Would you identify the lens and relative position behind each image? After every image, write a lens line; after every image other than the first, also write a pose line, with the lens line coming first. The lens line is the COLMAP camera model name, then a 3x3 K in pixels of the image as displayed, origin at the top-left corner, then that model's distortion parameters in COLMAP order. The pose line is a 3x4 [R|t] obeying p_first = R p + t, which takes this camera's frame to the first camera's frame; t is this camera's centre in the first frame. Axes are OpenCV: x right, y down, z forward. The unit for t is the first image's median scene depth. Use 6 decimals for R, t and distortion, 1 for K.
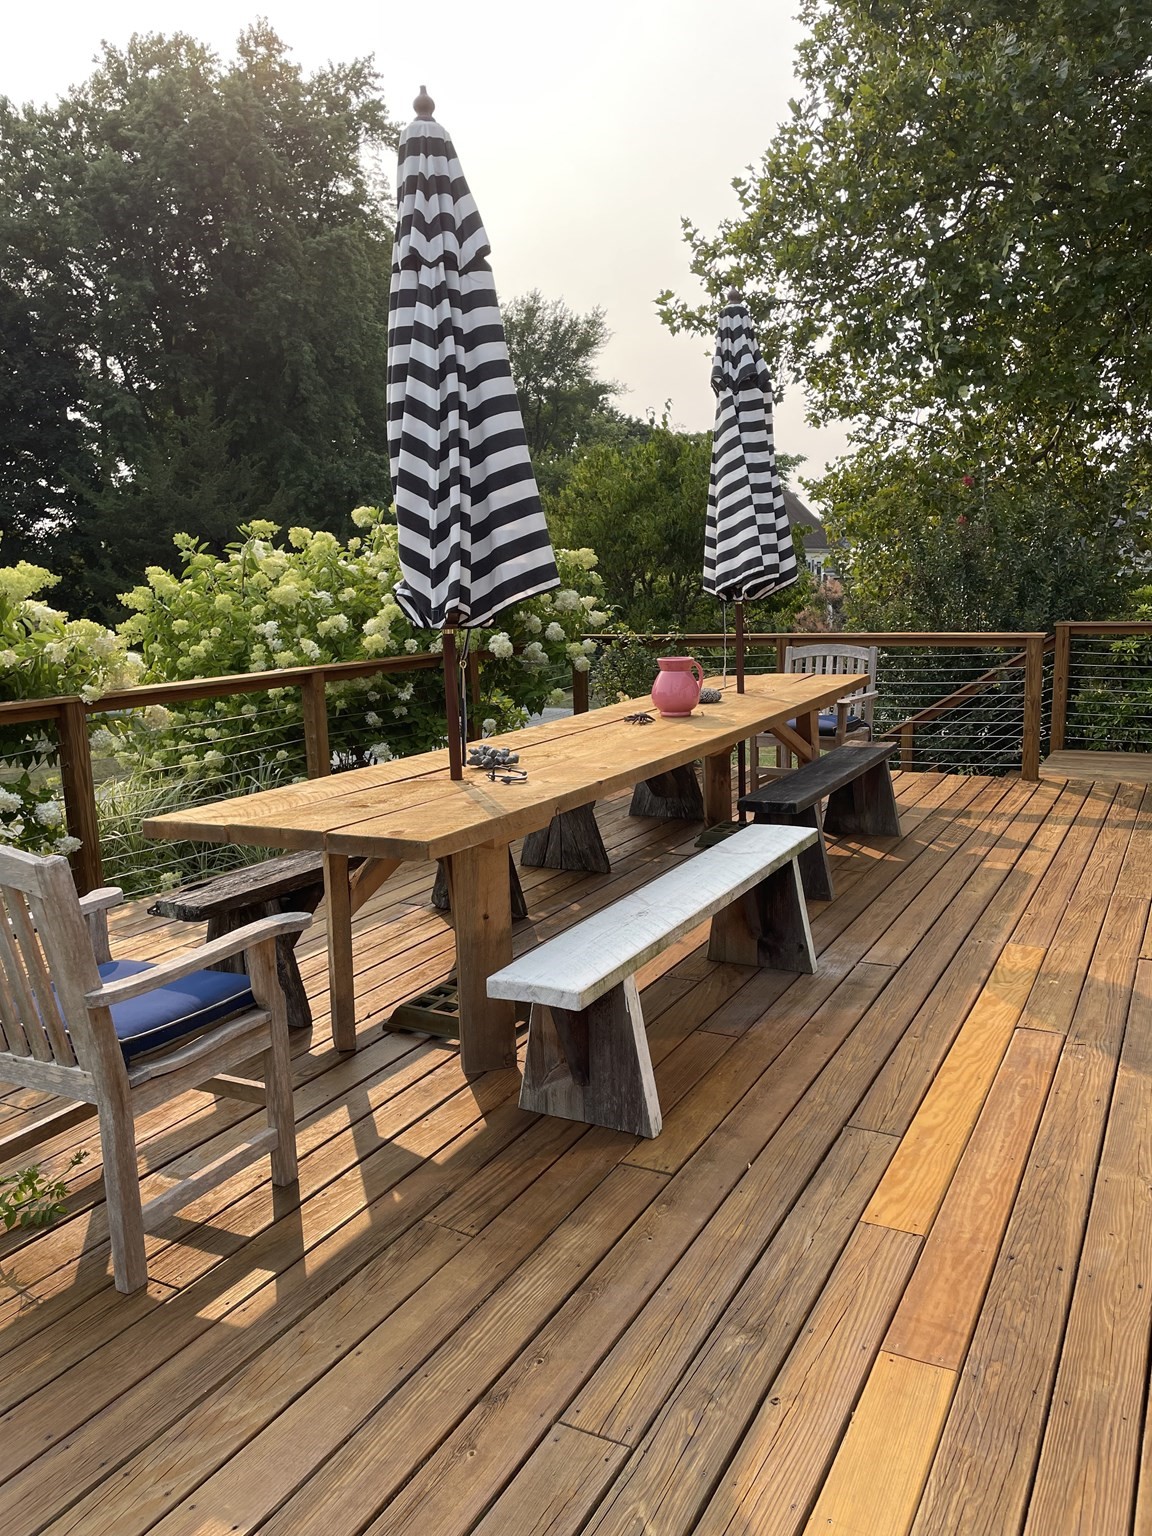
lens RADIAL K [[1167.2, 0, 590.8], [0, 1167.2, 767.6], [0, 0, 1]] dist [0.083061, -0.090163]
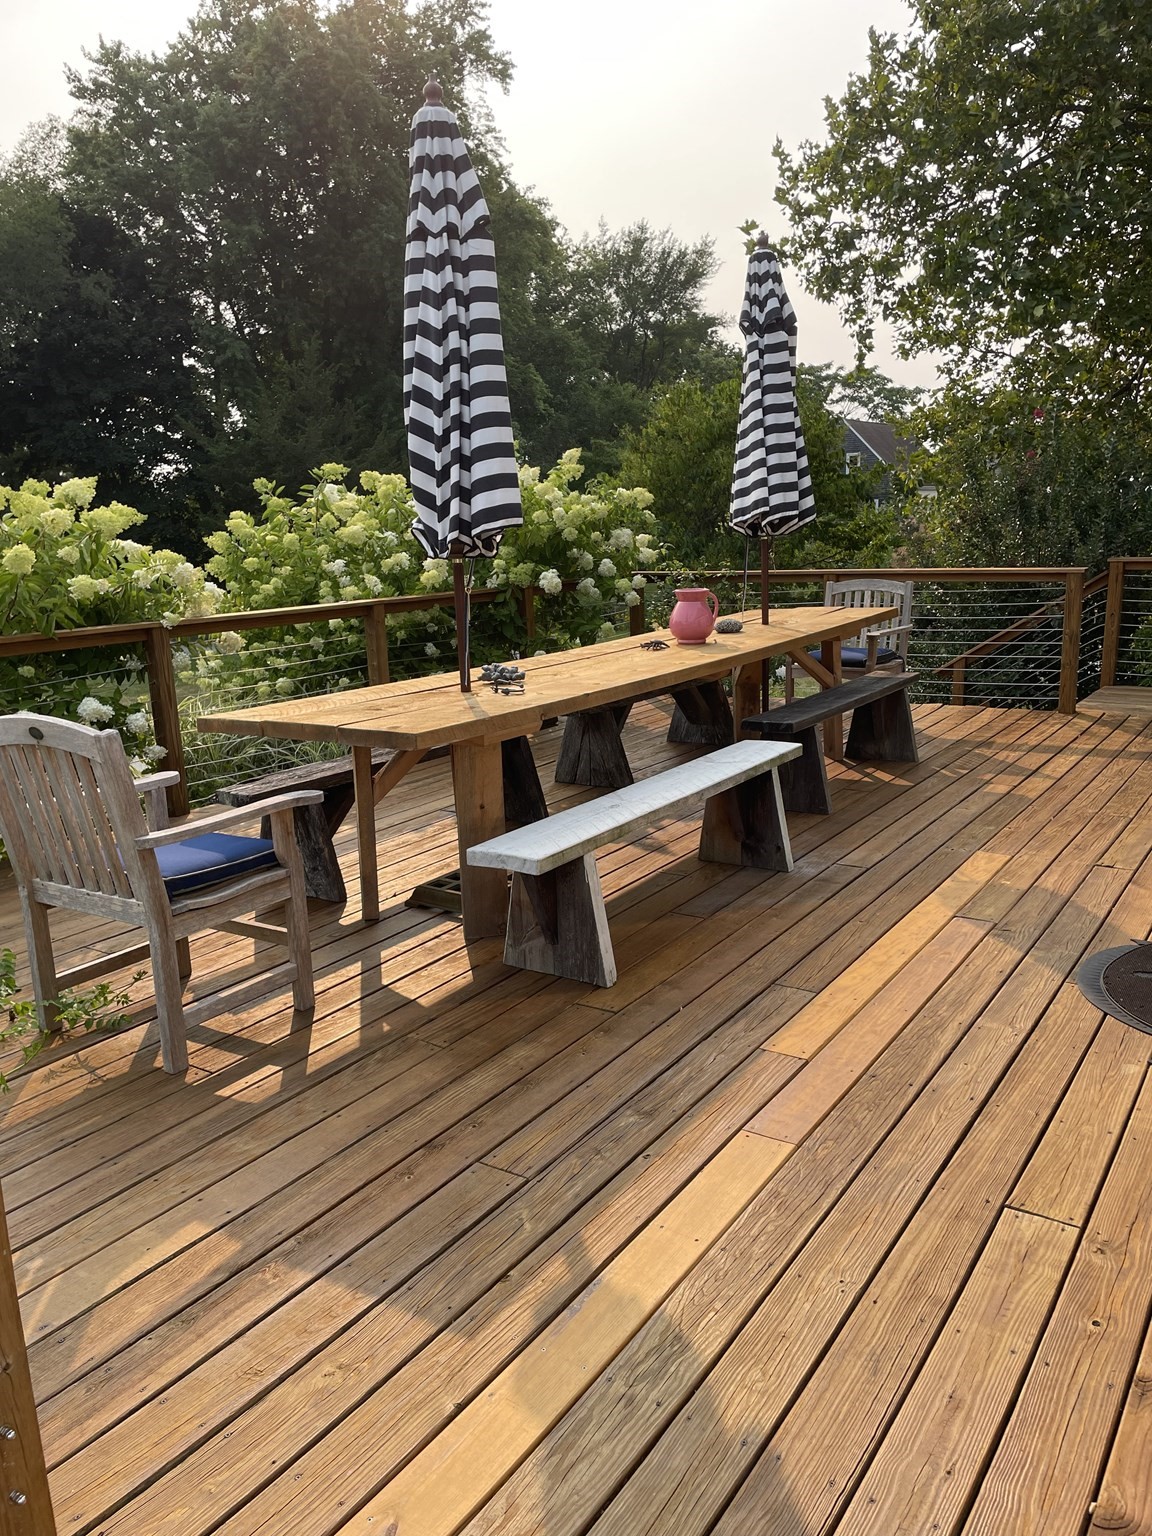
lens RADIAL K [[1167.2, 0, 570.8], [0, 1167.2, 776.7], [0, 0, 1]] dist [0.083061, -0.090163]
pose [[0.994733, 0.017319, -0.101029, 0.074205], [-0.011727, 0.998380, 0.055678, 0.020270], [0.101830, -0.054200, 0.993324, -0.095461]]
